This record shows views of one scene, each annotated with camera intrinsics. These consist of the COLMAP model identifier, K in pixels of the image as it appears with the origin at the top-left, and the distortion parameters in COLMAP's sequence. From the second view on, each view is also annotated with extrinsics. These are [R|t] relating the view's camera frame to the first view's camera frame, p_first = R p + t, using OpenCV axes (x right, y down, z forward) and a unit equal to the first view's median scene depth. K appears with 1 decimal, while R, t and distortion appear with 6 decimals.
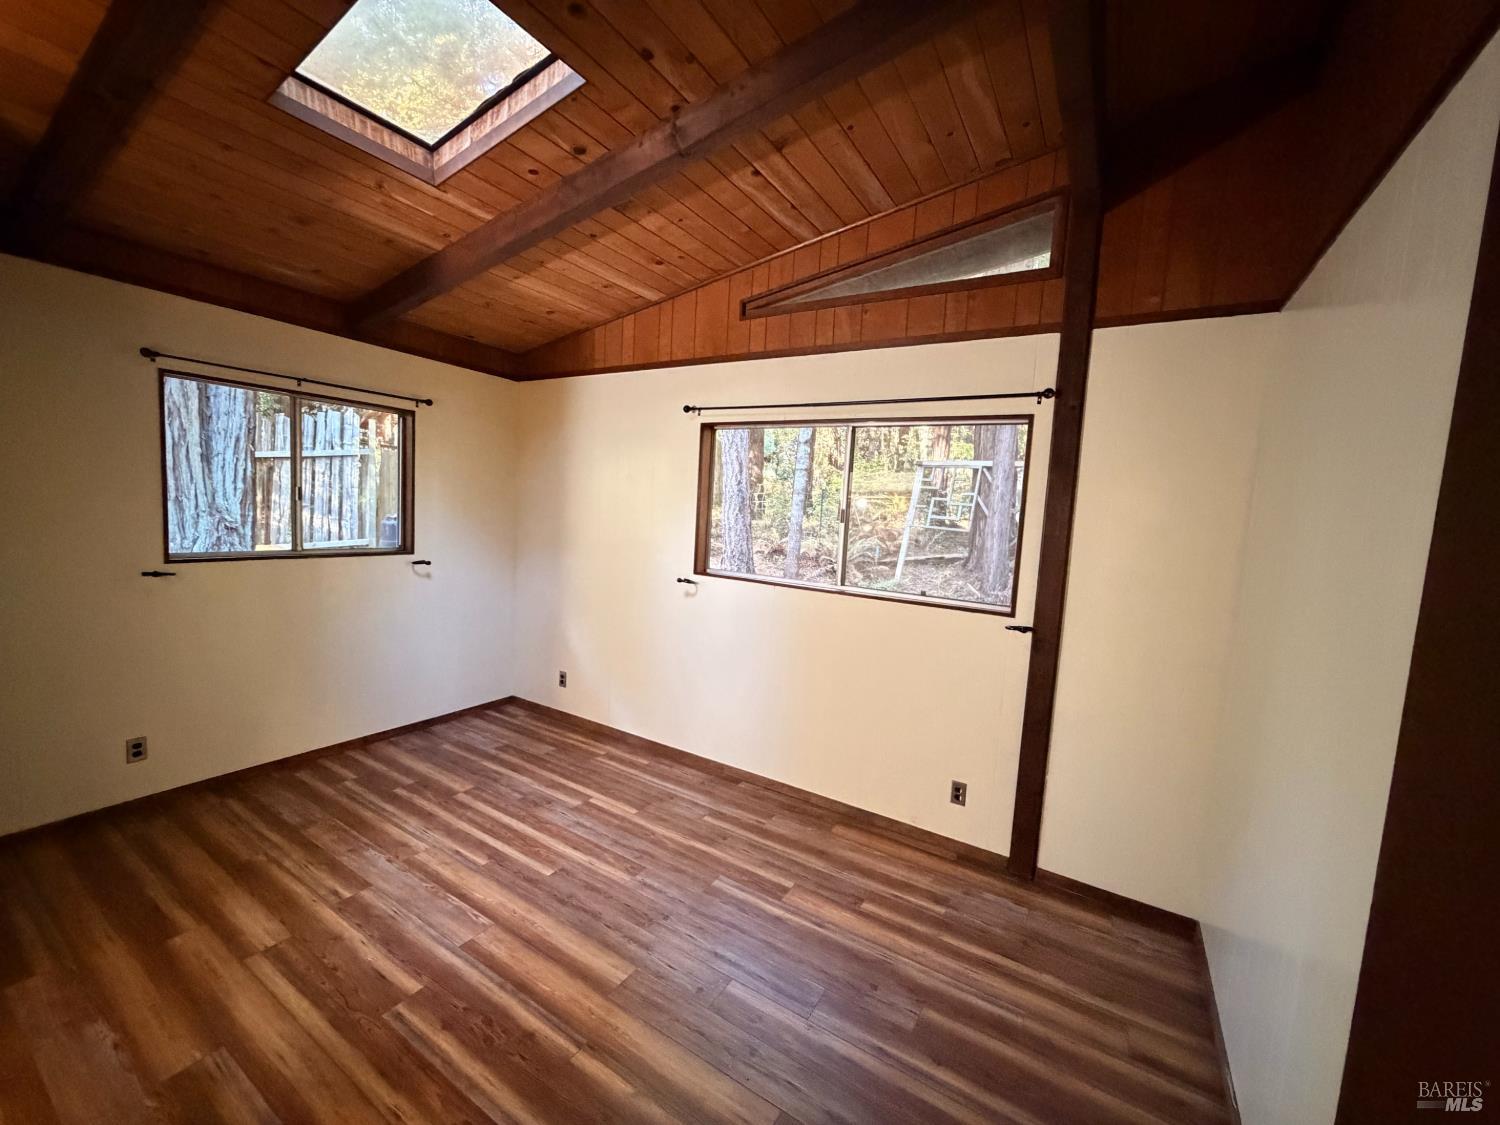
lens RADIAL K [[598.8, 0, 744.2], [0, 598.8, 566.5], [0, 0, 1]] dist [-0.001991, 0.000545]
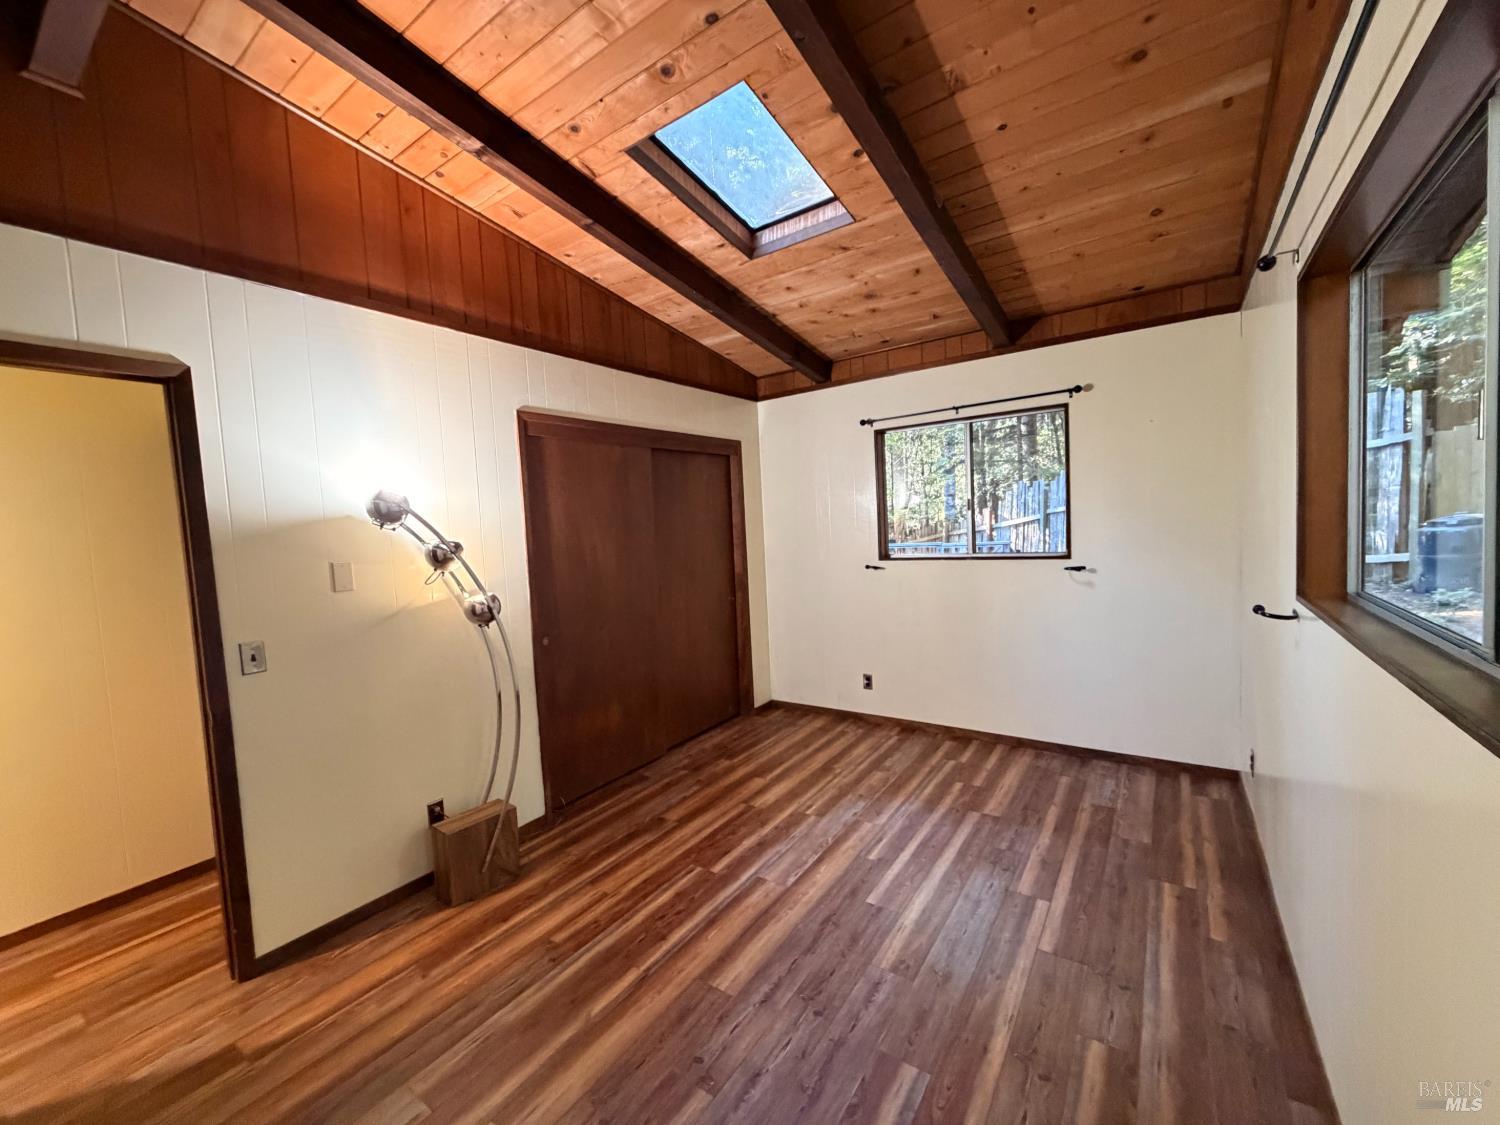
lens RADIAL K [[598.8, 0, 746.9], [0, 598.8, 564.7], [0, 0, 1]] dist [-0.001991, 0.000545]
pose [[-0.060565, 0.012160, -0.998090, 0.544134], [-0.053346, 0.998457, 0.015402, 0.000256], [0.996738, 0.054177, -0.059823, 0.785825]]
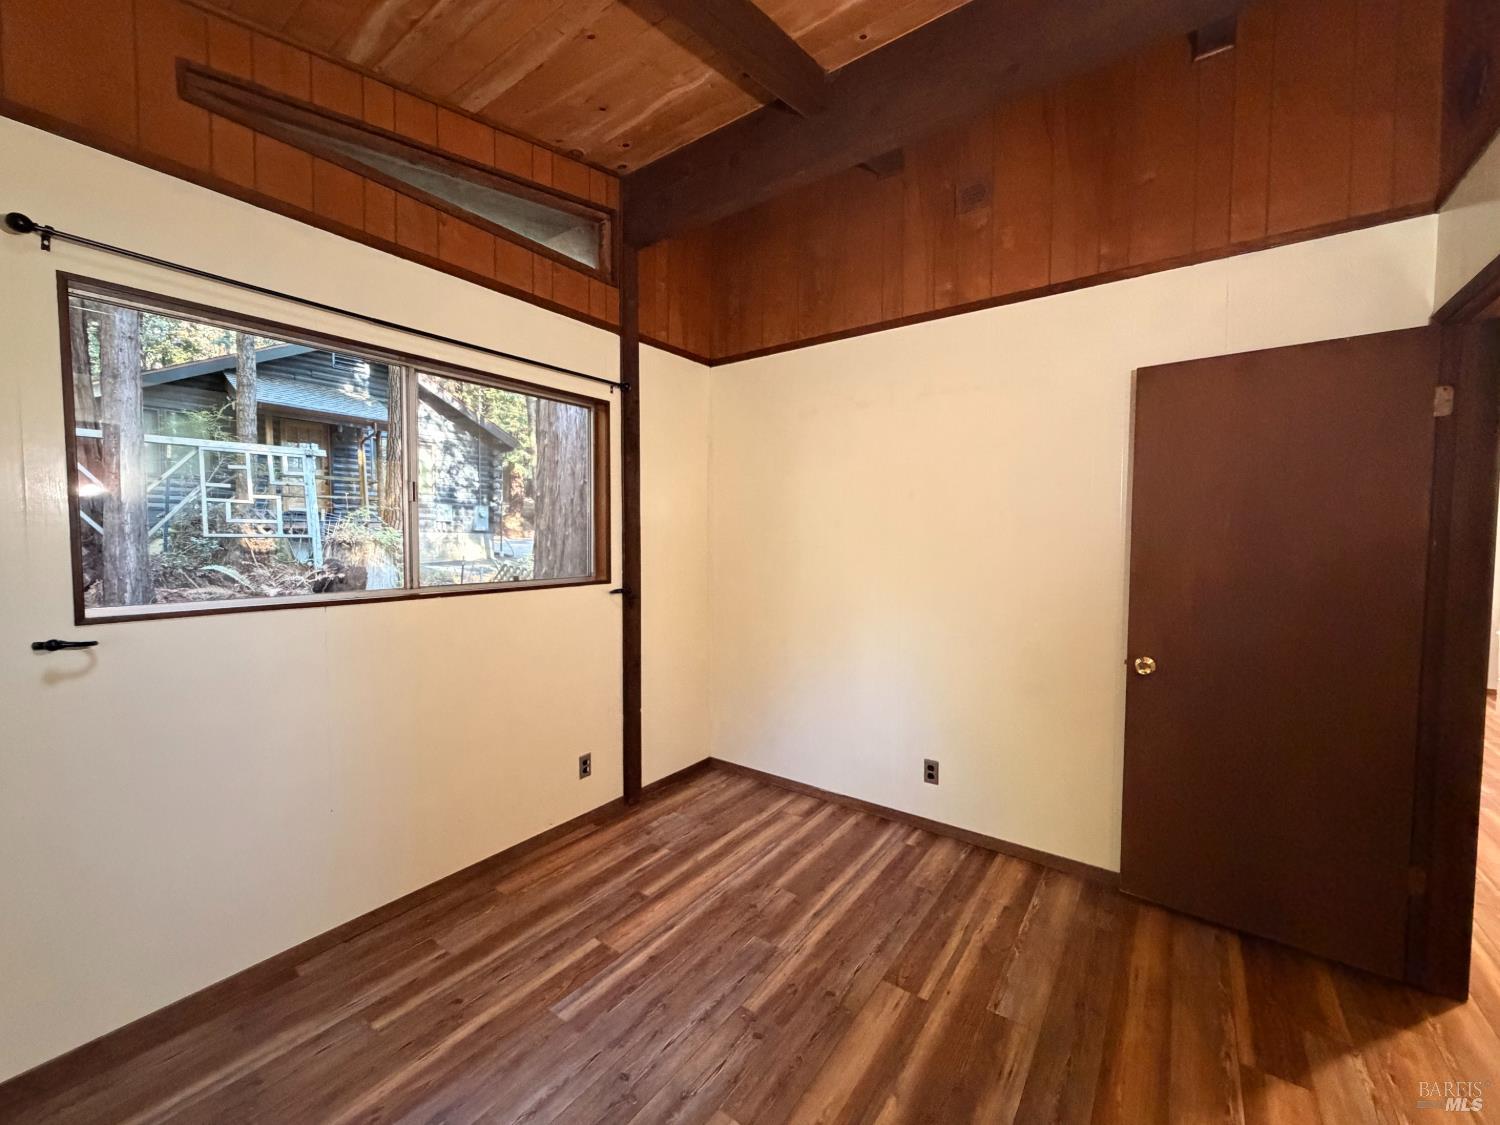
lens RADIAL K [[598.8, 0, 748.4], [0, 598.8, 562.9], [0, 0, 1]] dist [-0.001991, 0.000545]
pose [[0.075362, -0.103572, 0.991763, -0.618810], [0.102973, 0.990082, 0.095571, -0.030129], [-0.991825, 0.094922, 0.085280, 0.637909]]
